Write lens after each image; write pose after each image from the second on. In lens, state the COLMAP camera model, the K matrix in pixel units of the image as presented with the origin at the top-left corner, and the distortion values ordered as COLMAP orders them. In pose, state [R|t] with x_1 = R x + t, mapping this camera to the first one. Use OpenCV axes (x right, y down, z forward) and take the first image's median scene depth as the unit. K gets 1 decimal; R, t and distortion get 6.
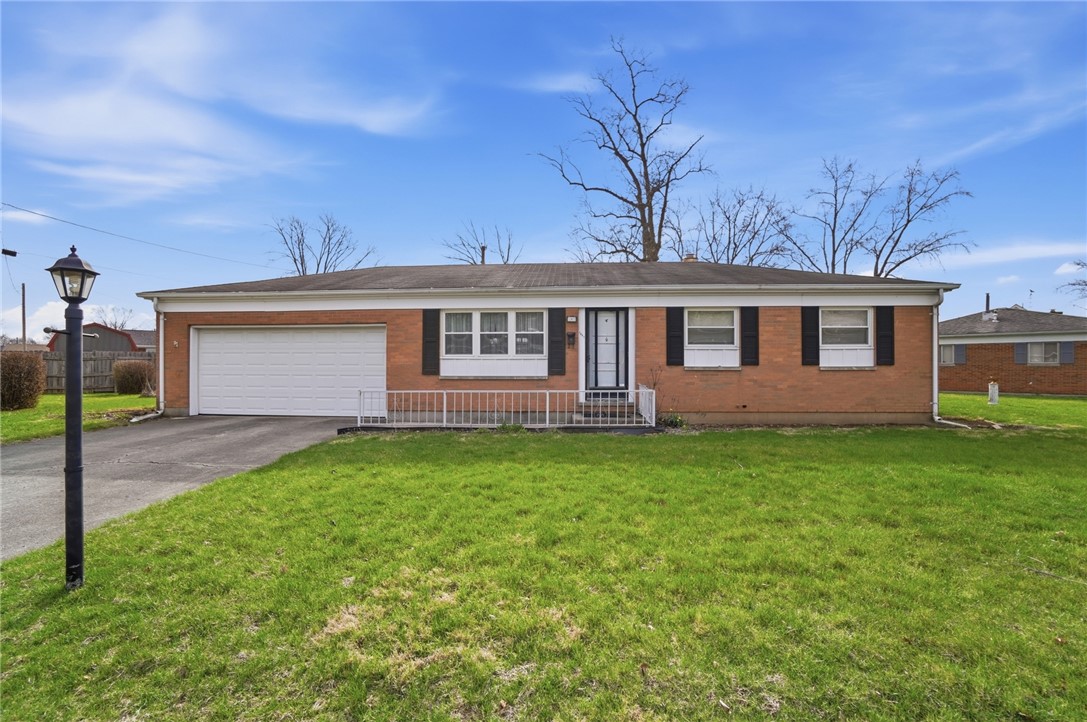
lens RADIAL K [[487.1, 0, 543.5], [0, 487.1, 361.0], [0, 0, 1]] dist [-0.072014, 0.029515]
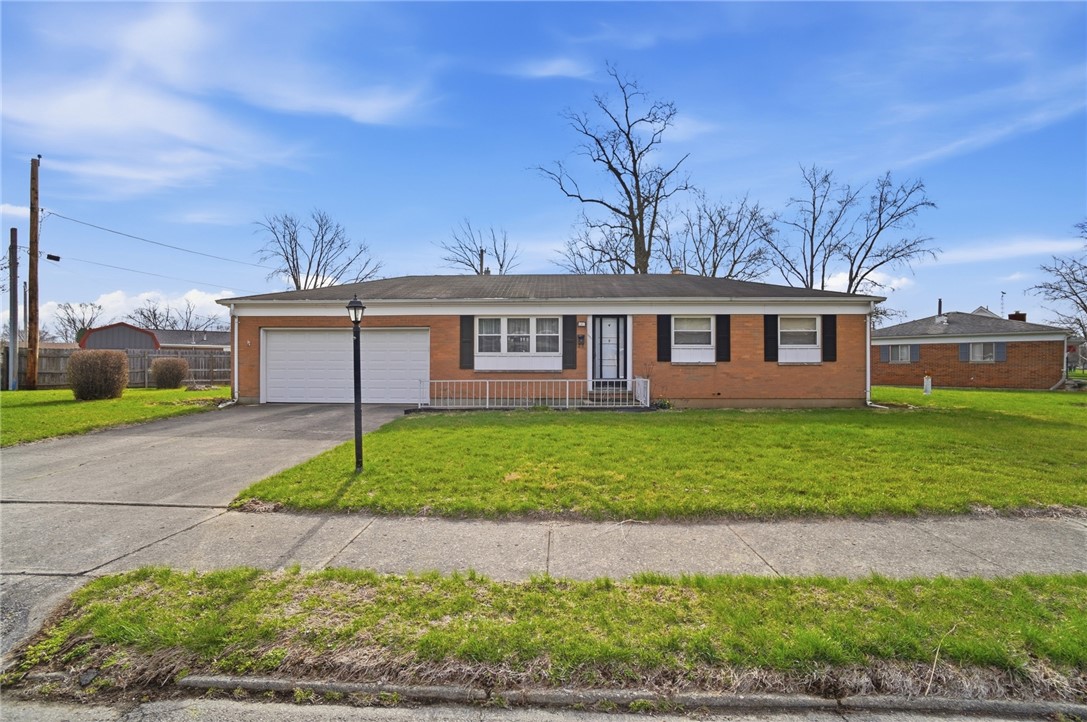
lens RADIAL K [[497.9, 0, 543.8], [0, 497.9, 365.3], [0, 0, 1]] dist [-0.068316, 0.028439]
pose [[0.999528, 0.000542, 0.030708, -0.076742], [-0.000890, 0.999936, 0.011303, 0.005343], [-0.030700, -0.011325, 0.999464, -0.266197]]
